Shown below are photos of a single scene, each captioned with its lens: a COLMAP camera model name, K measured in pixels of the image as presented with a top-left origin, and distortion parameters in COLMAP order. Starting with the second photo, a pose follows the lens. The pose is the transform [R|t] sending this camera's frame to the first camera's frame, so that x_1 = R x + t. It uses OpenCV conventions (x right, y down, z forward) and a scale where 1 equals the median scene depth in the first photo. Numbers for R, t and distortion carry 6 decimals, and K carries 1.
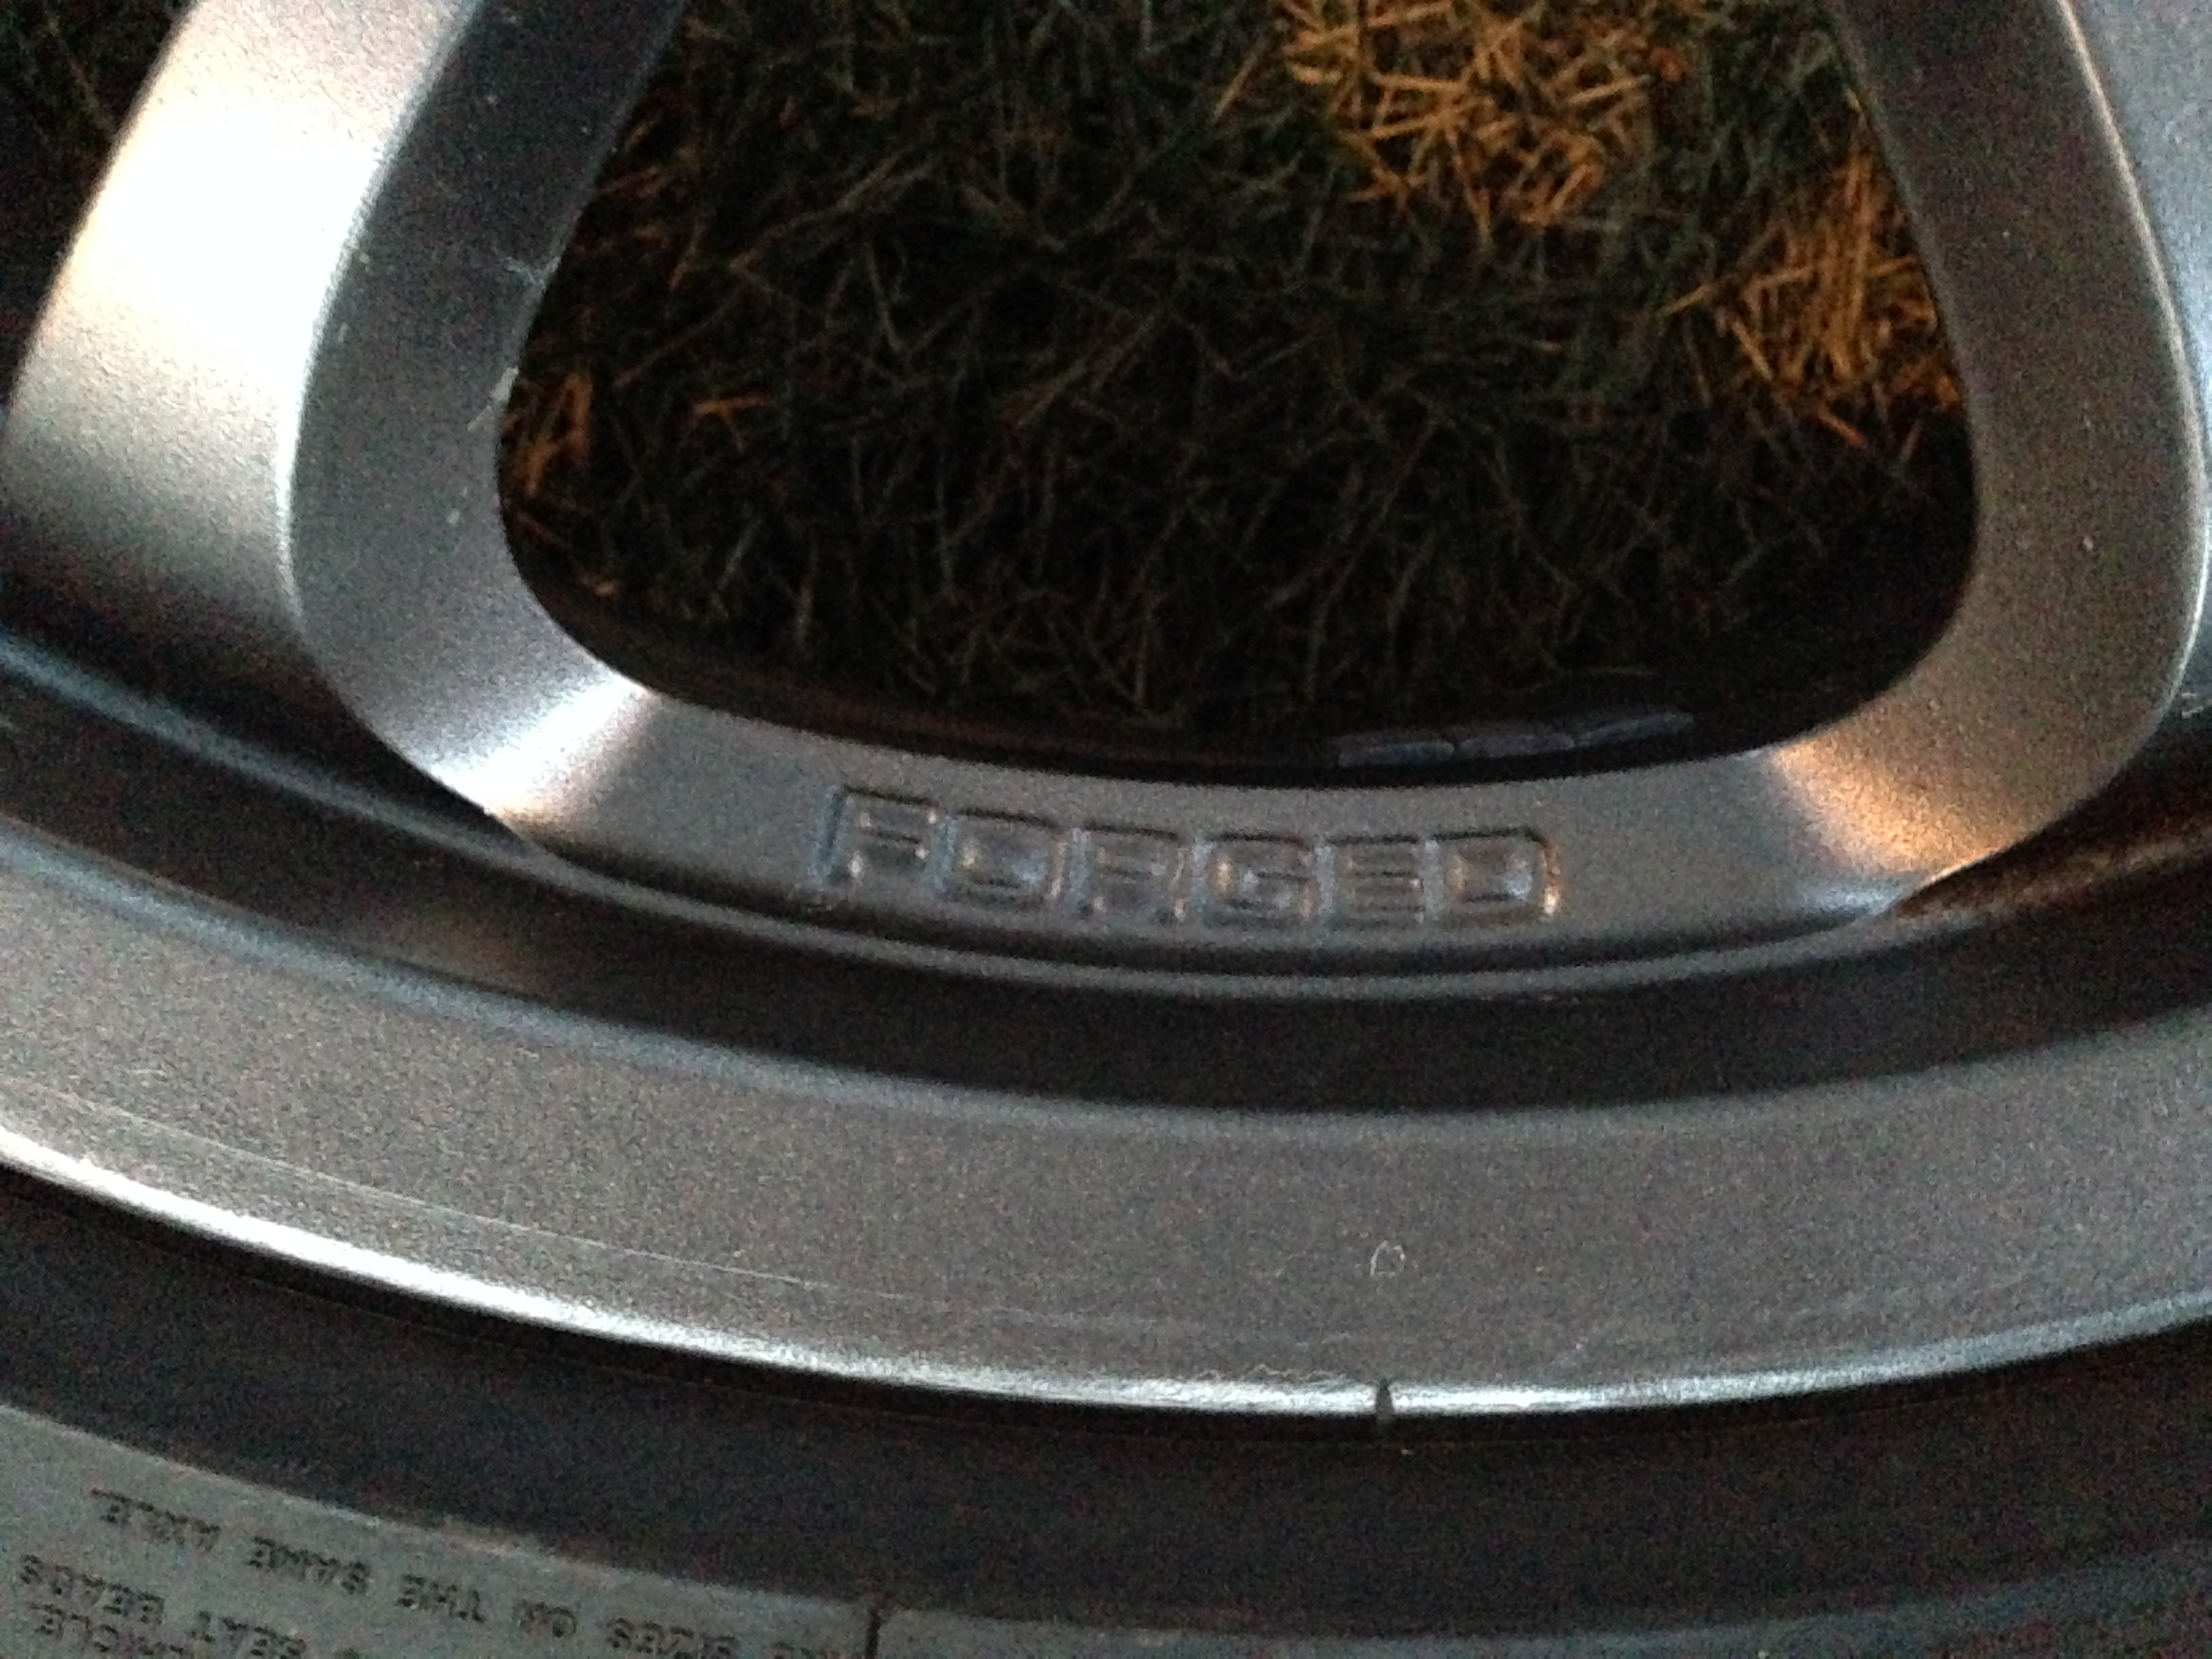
lens RADIAL K [[2062.1, 0, 1112.2], [0, 2062.1, 885.1], [0, 0, 1]] dist [0.137876, -0.265590]
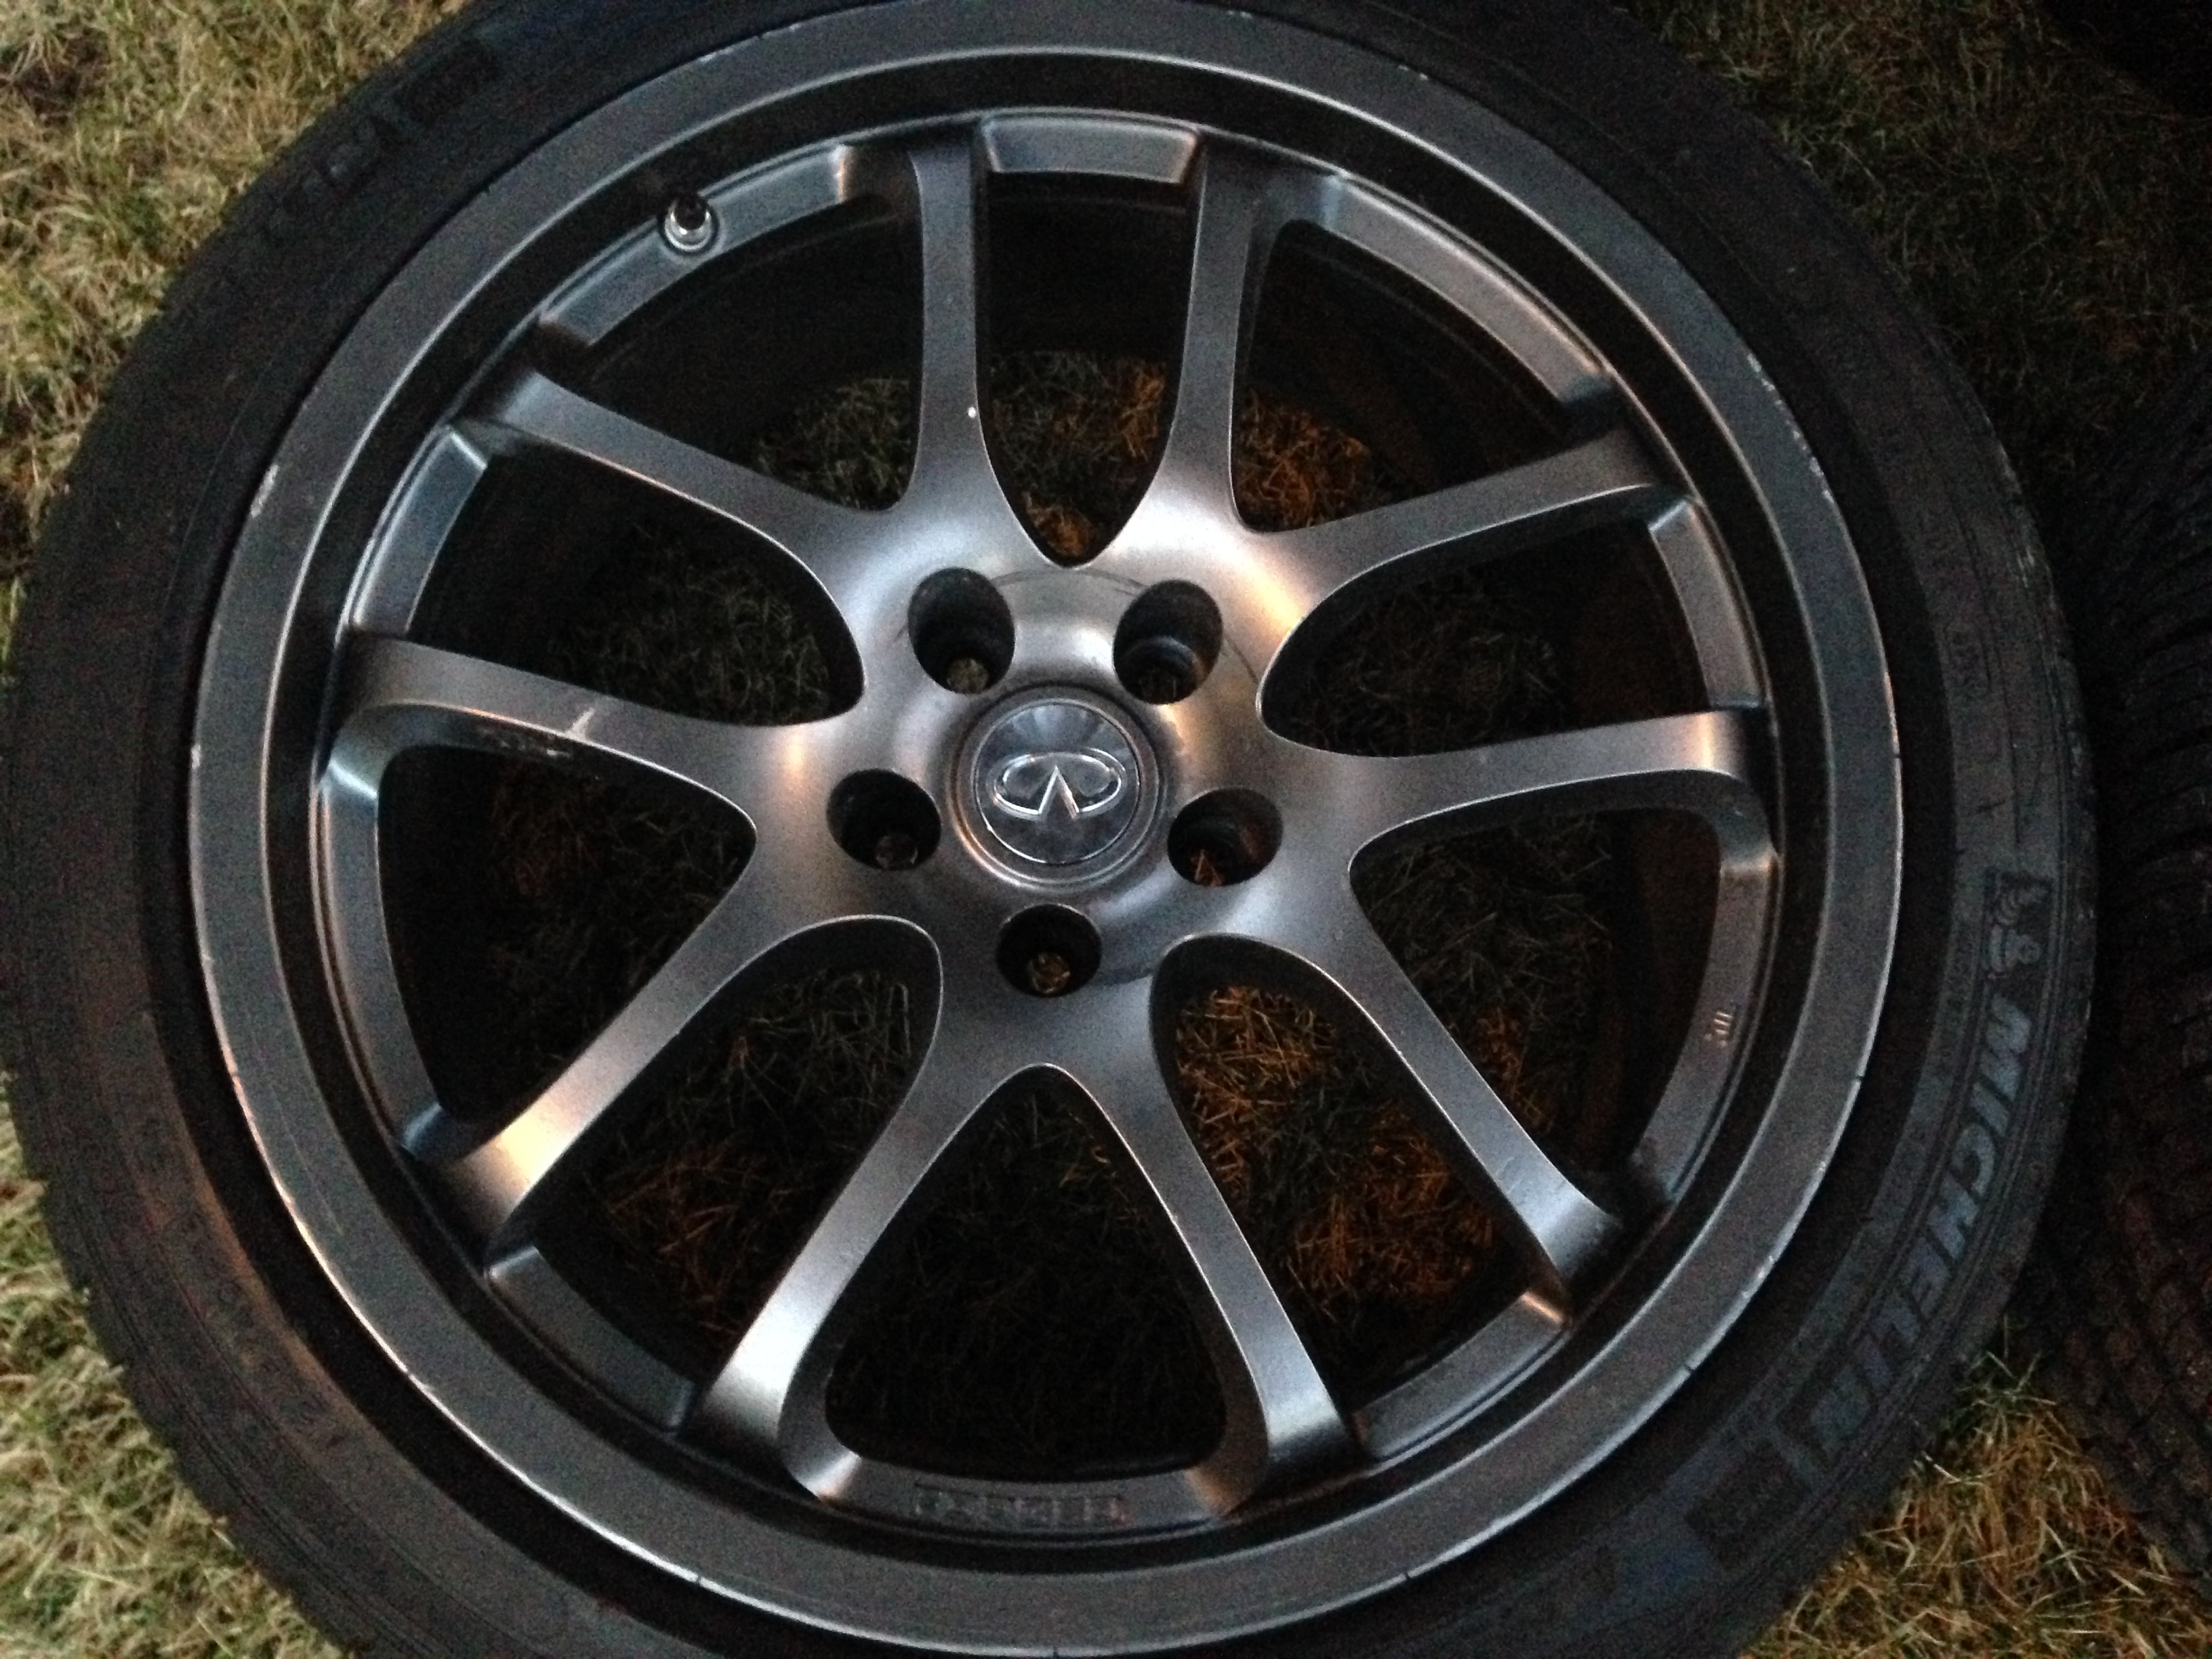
lens RADIAL K [[2062.1, 0, 1112.2], [0, 2062.1, 885.1], [0, 0, 1]] dist [0.137876, -0.265590]
pose [[0.999983, -0.005145, 0.002700, 0.192555], [0.005725, 0.951688, -0.307013, 0.068396], [-0.000990, 0.307023, 0.951702, -2.598378]]
